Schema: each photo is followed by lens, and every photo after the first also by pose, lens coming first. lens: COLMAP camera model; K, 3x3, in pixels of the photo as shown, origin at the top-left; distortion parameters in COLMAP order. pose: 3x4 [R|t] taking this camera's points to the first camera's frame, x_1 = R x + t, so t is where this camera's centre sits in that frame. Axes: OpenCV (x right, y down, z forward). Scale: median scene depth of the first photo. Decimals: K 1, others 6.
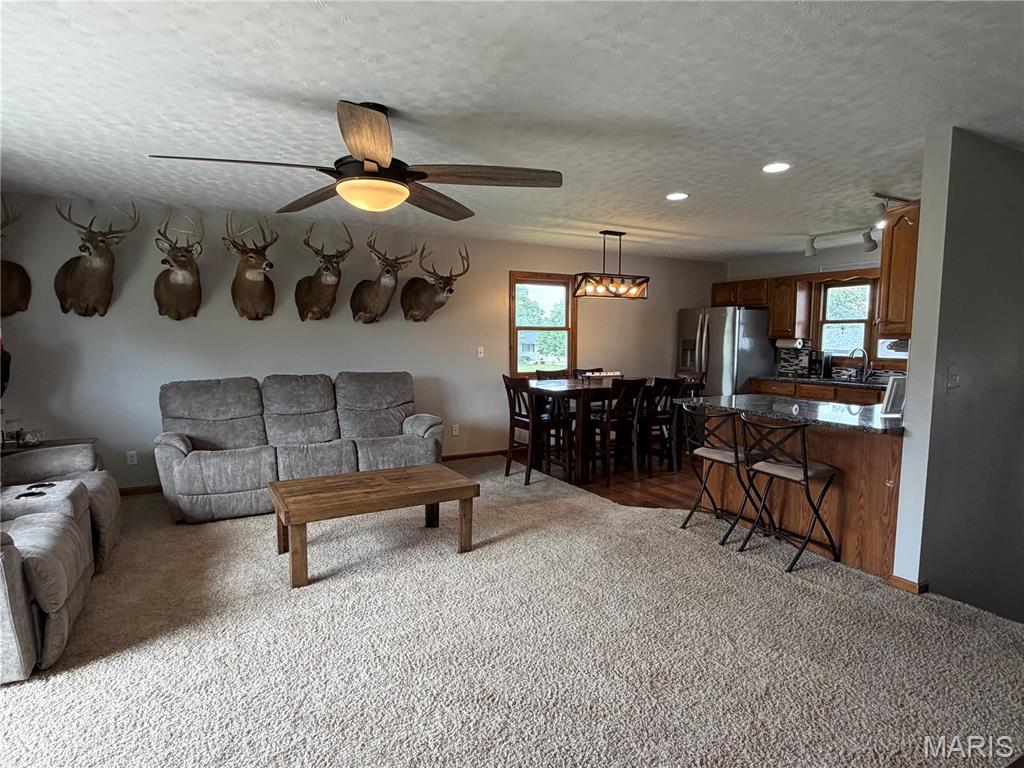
lens RADIAL K [[557.8, 0, 510.2], [0, 557.8, 386.1], [0, 0, 1]] dist [-0.000069, -0.001795]
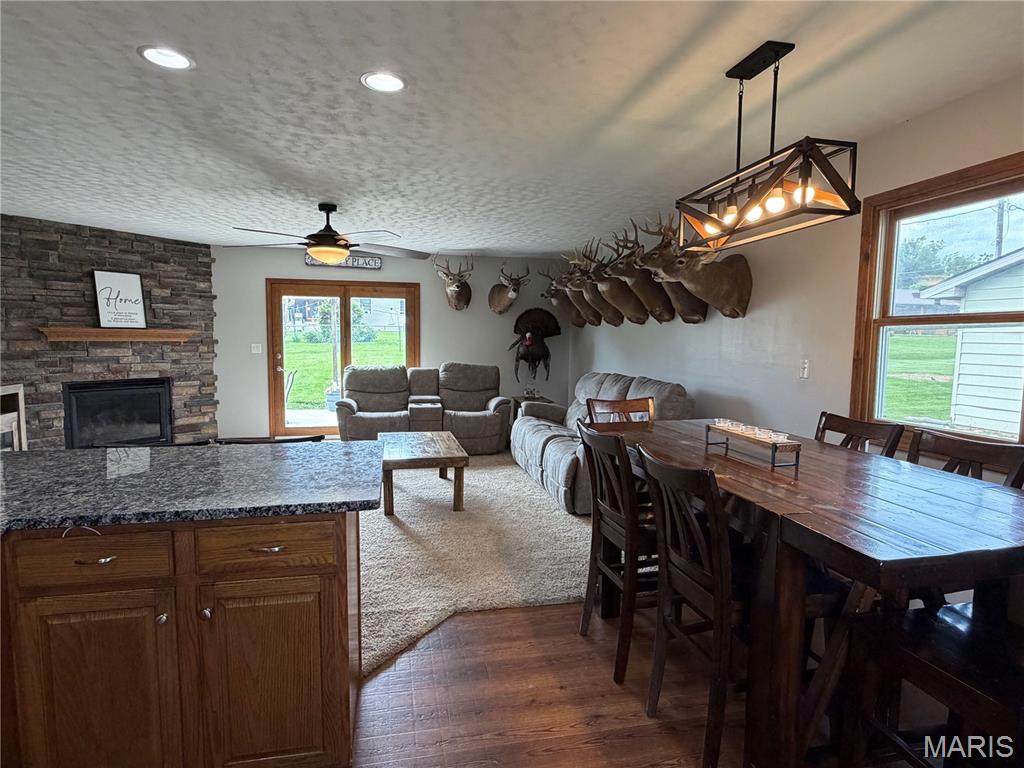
lens RADIAL K [[557.8, 0, 516.2], [0, 557.8, 388.8], [0, 0, 1]] dist [-0.000069, -0.001795]
pose [[-0.277813, 0.078138, -0.957452, 0.652694], [-0.098319, 0.989140, 0.109252, -0.086265], [0.955590, 0.124487, -0.267114, 1.045820]]
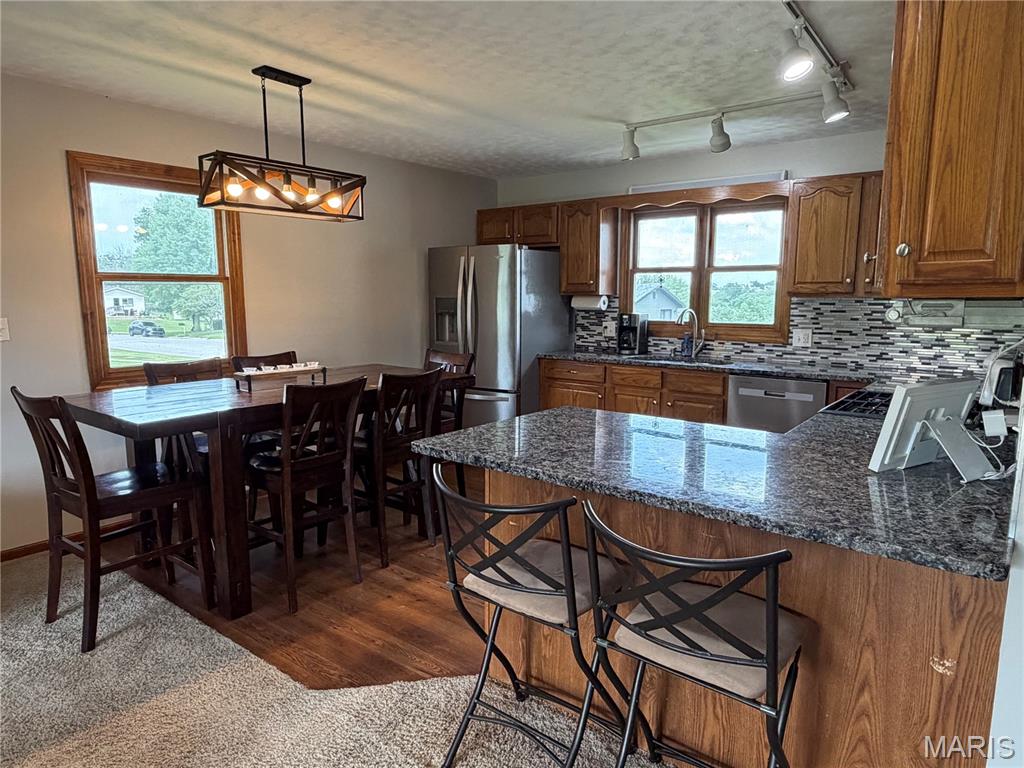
lens RADIAL K [[650.0, 0, 509.8], [0, 650.0, 385.3], [0, 0, 1]] dist [-0.004734, 0.002322]
pose [[0.920529, -0.057956, 0.386352, 0.143210], [0.038114, 0.997540, 0.058827, -0.036814], [-0.388811, -0.039427, 0.920473, 0.429350]]
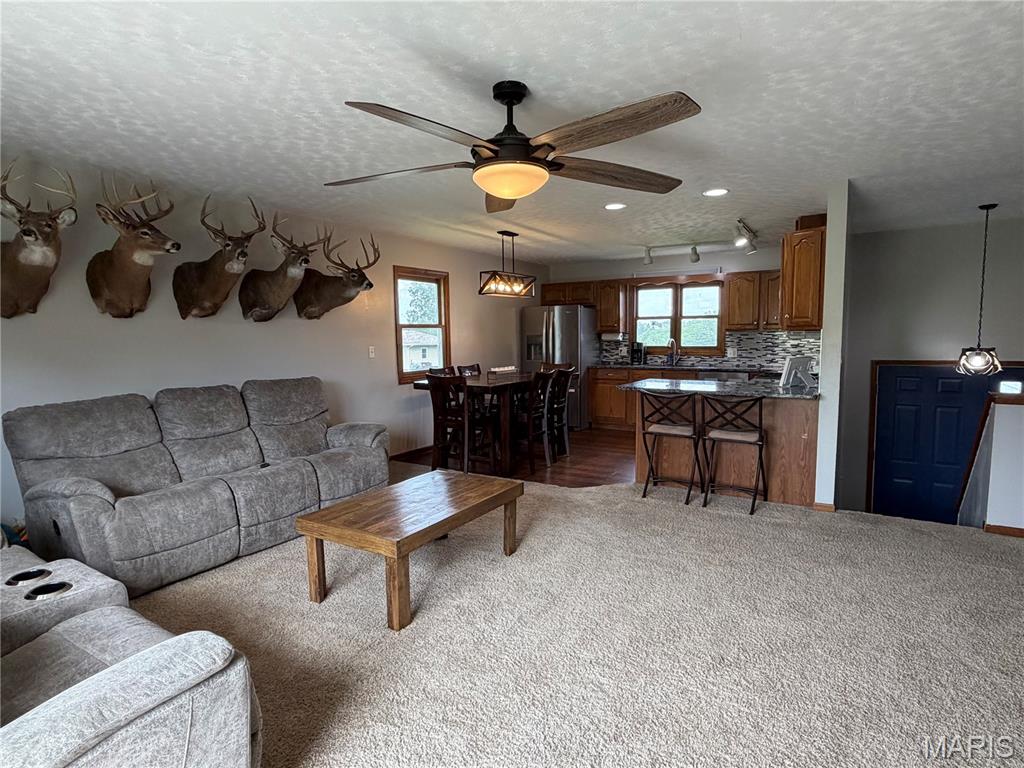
lens RADIAL K [[557.8, 0, 511.6], [0, 557.8, 384.8], [0, 0, 1]] dist [-0.000069, -0.001795]
pose [[0.873558, -0.060885, 0.482897, -0.358209], [0.060621, 0.998030, 0.016171, -0.008888], [-0.482930, 0.015147, 0.875528, 0.093968]]
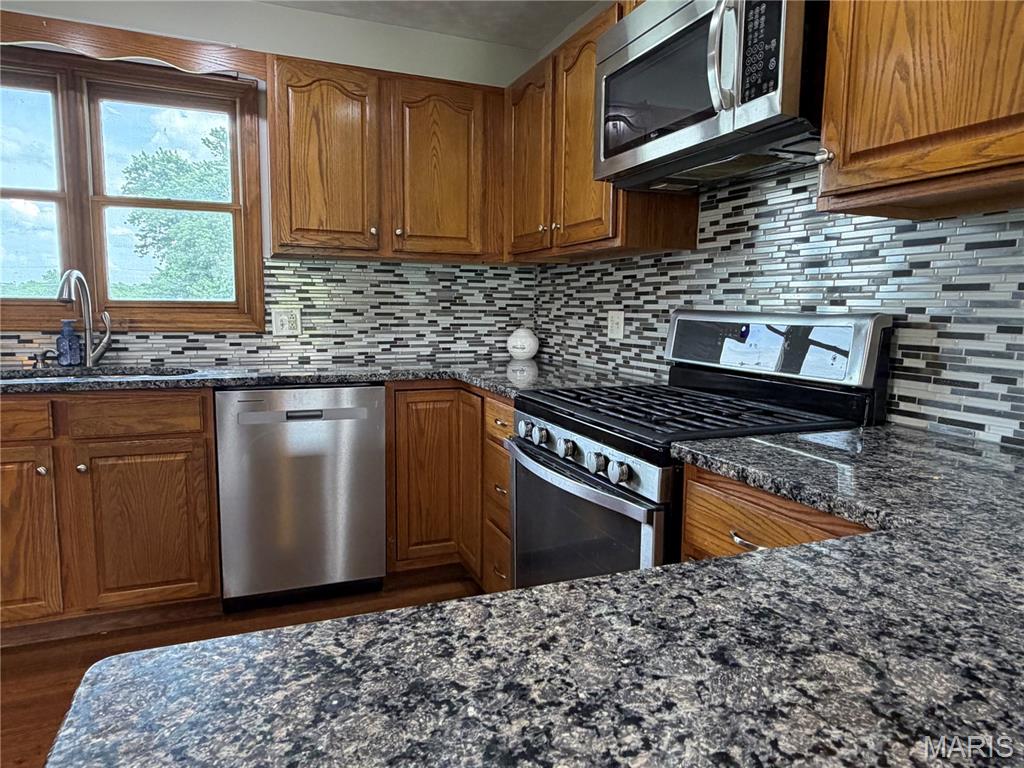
lens RADIAL K [[650.0, 0, 506.2], [0, 650.0, 382.6], [0, 0, 1]] dist [-0.004734, 0.002322]
pose [[0.119773, -0.123763, 0.985057, 0.313905], [0.075418, 0.990467, 0.115272, -0.032342], [-0.989933, 0.060484, 0.127965, 0.832447]]
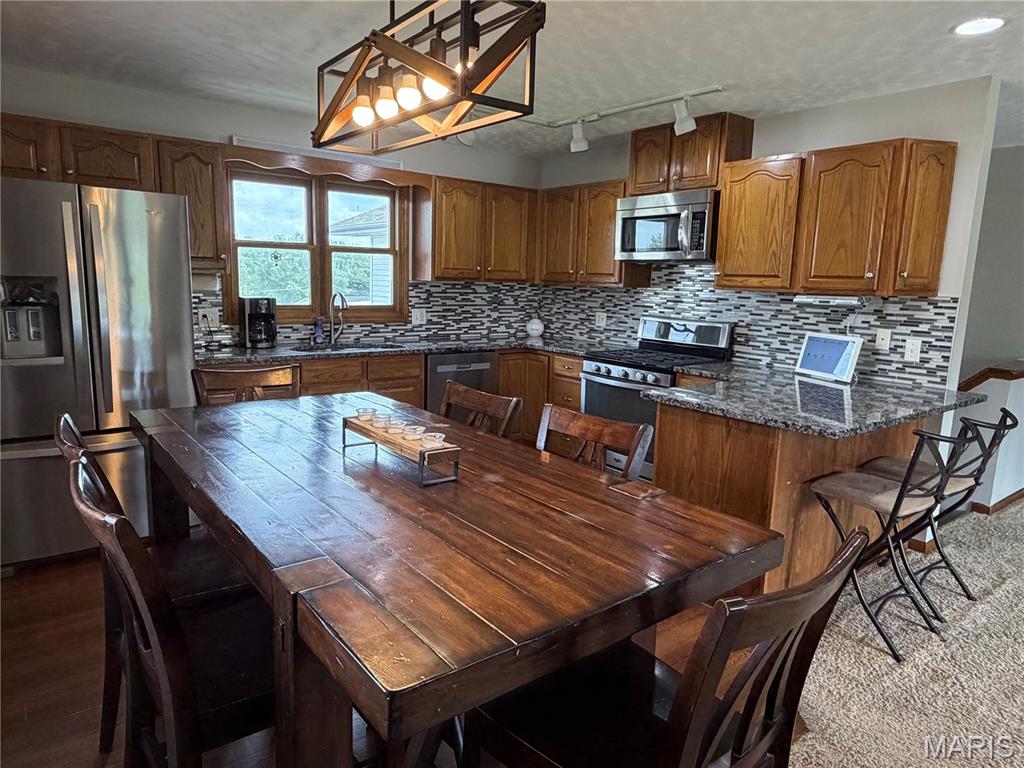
lens RADIAL K [[650.0, 0, 516.5], [0, 650.0, 382.0], [0, 0, 1]] dist [-0.004734, 0.002322]
pose [[-0.157791, -0.168656, 0.972963, -0.150582], [0.055866, 0.982204, 0.179318, -0.105399], [-0.985891, 0.082651, -0.145561, 1.096812]]
